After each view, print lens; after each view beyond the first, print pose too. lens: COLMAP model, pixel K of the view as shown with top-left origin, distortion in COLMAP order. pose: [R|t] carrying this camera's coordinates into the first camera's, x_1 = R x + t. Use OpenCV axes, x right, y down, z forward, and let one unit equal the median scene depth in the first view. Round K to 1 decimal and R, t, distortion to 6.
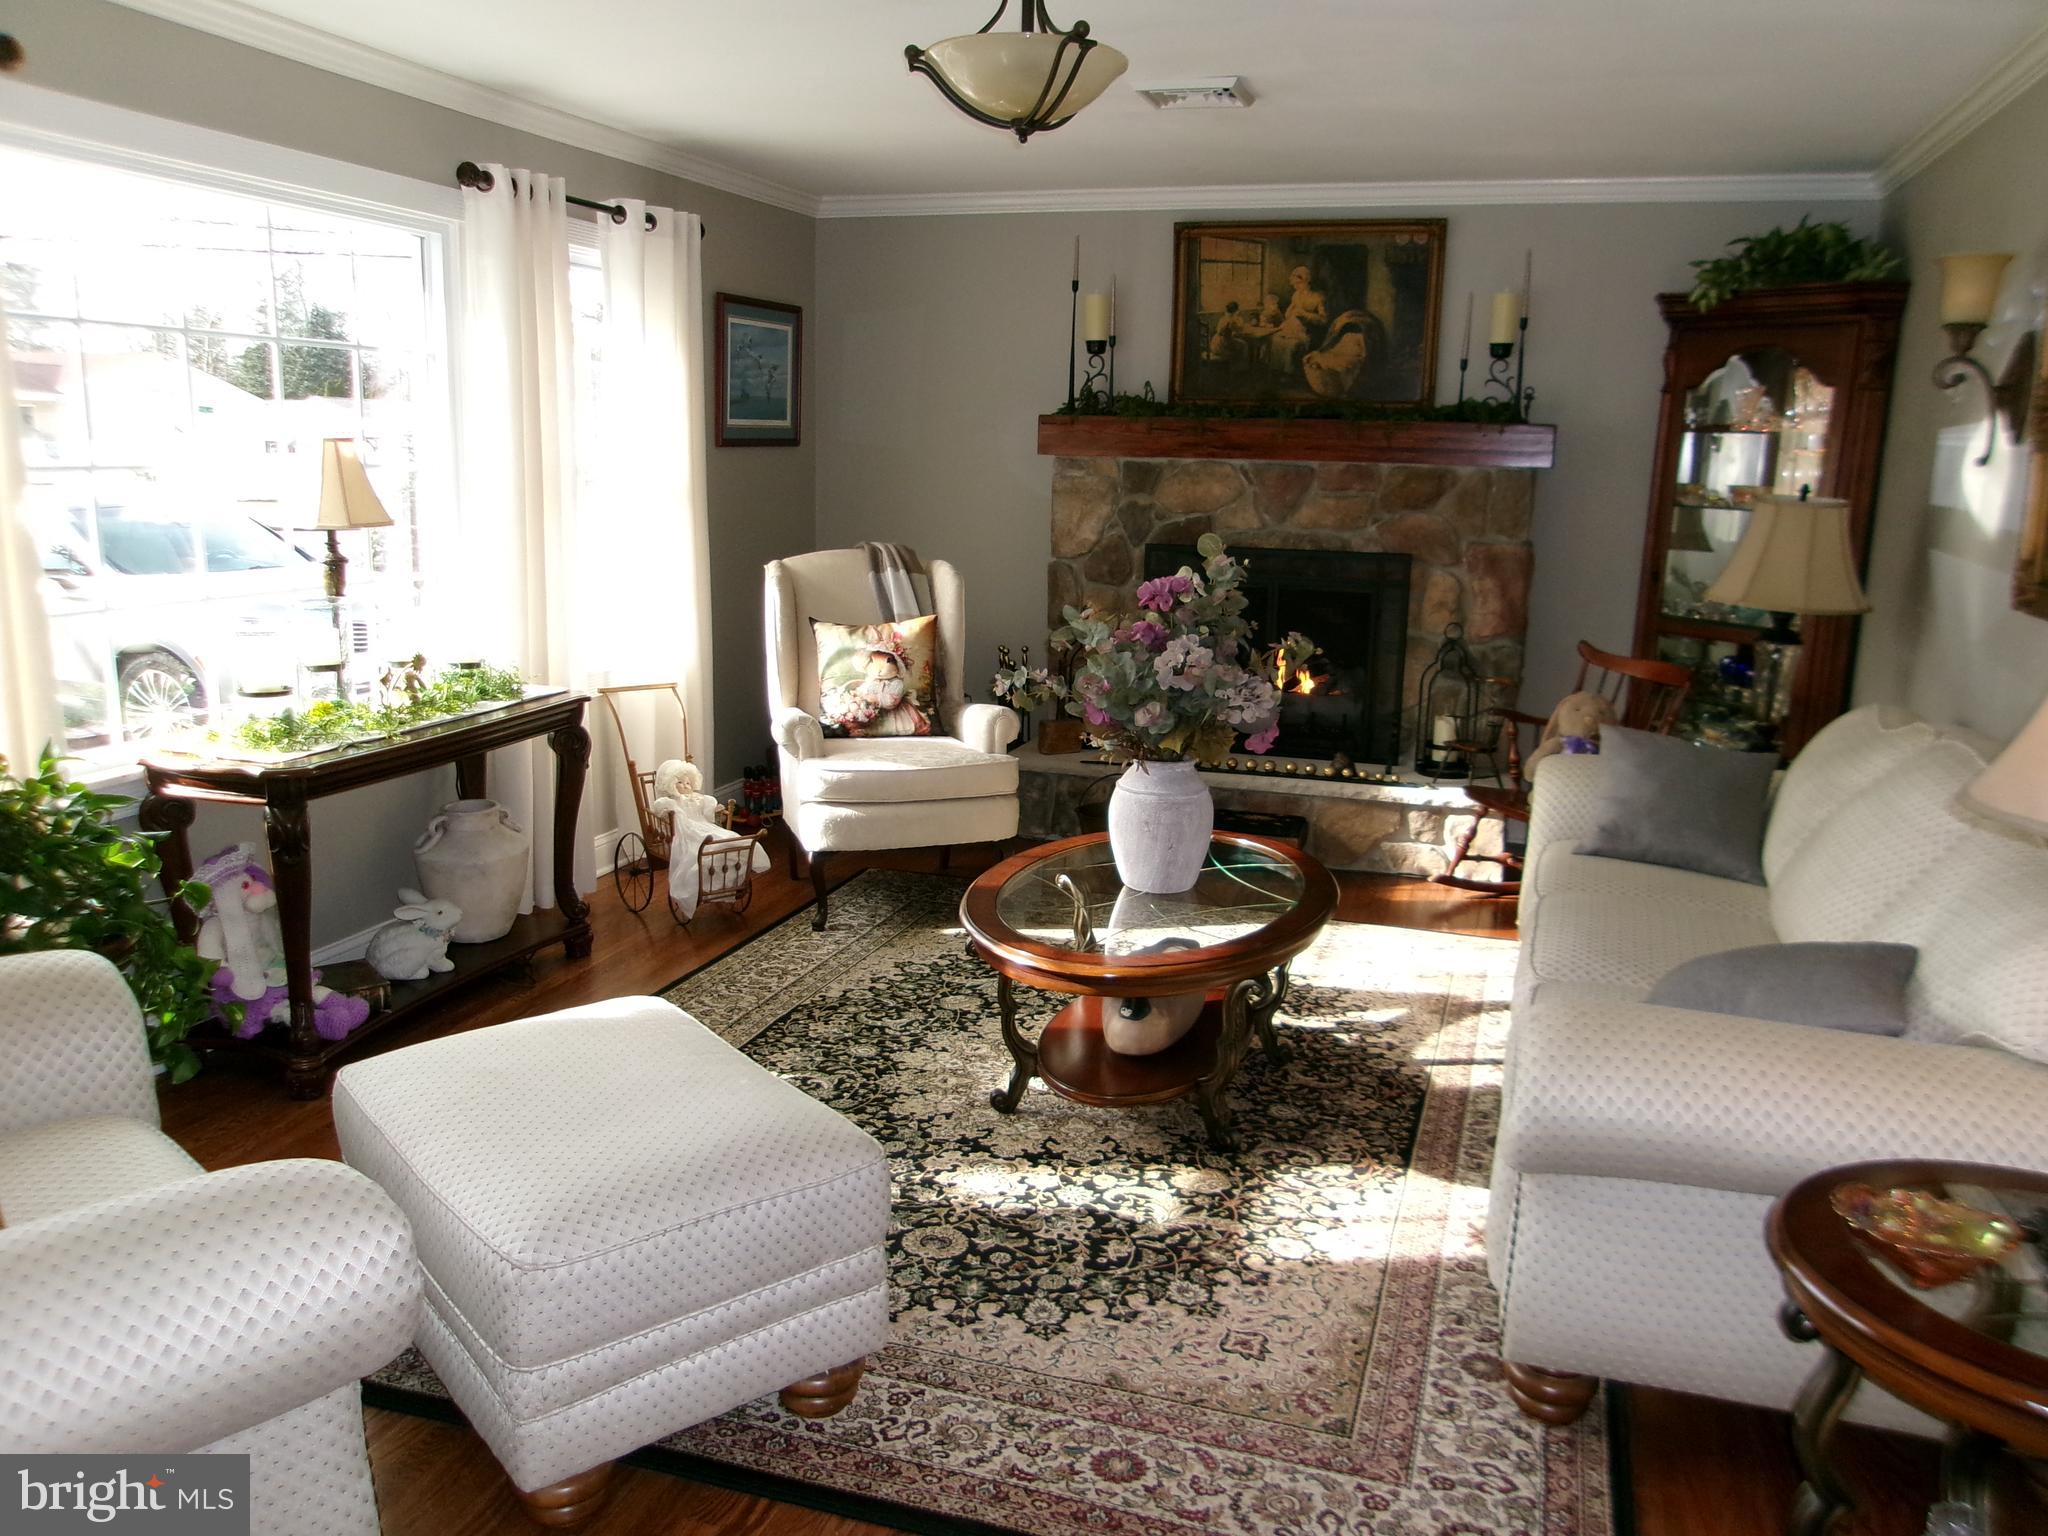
lens RADIAL K [[1575.0, 0, 1032.5], [0, 1575.0, 769.6], [0, 0, 1]] dist [-0.032349, 0.031383]
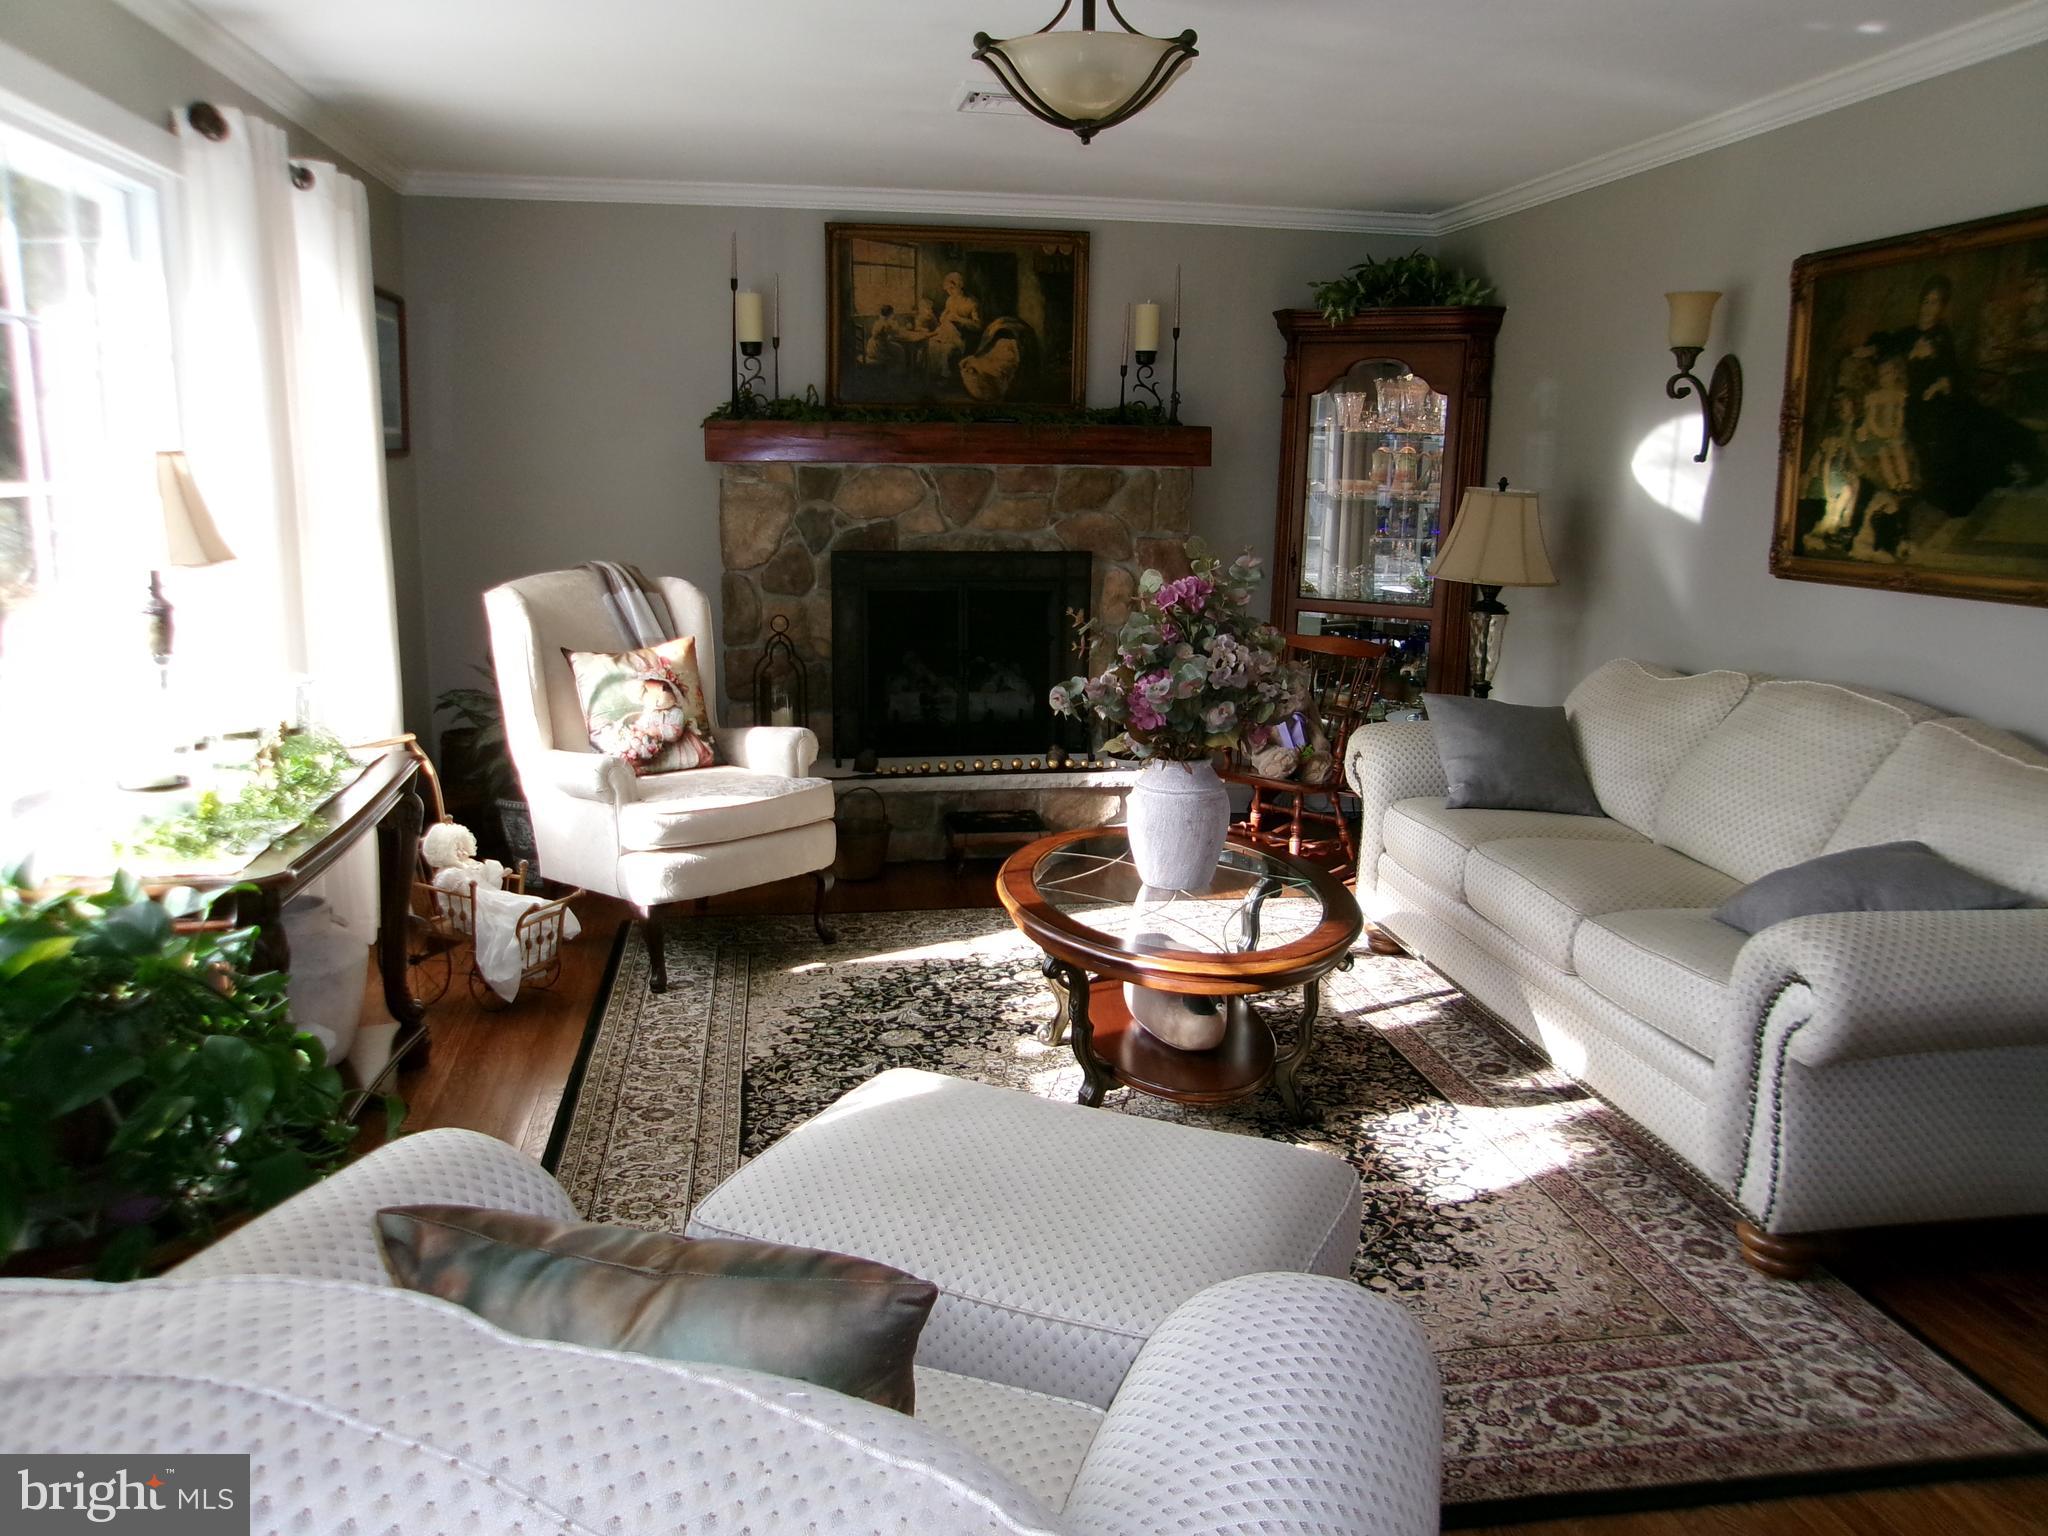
lens RADIAL K [[1575.0, 0, 1035.4], [0, 1575.0, 770.3], [0, 0, 1]] dist [-0.032349, 0.031383]
pose [[0.887788, -0.099875, 0.449286, -0.285598], [0.099920, 0.994714, 0.023679, -0.020247], [-0.449276, 0.023870, 0.893074, 0.081705]]
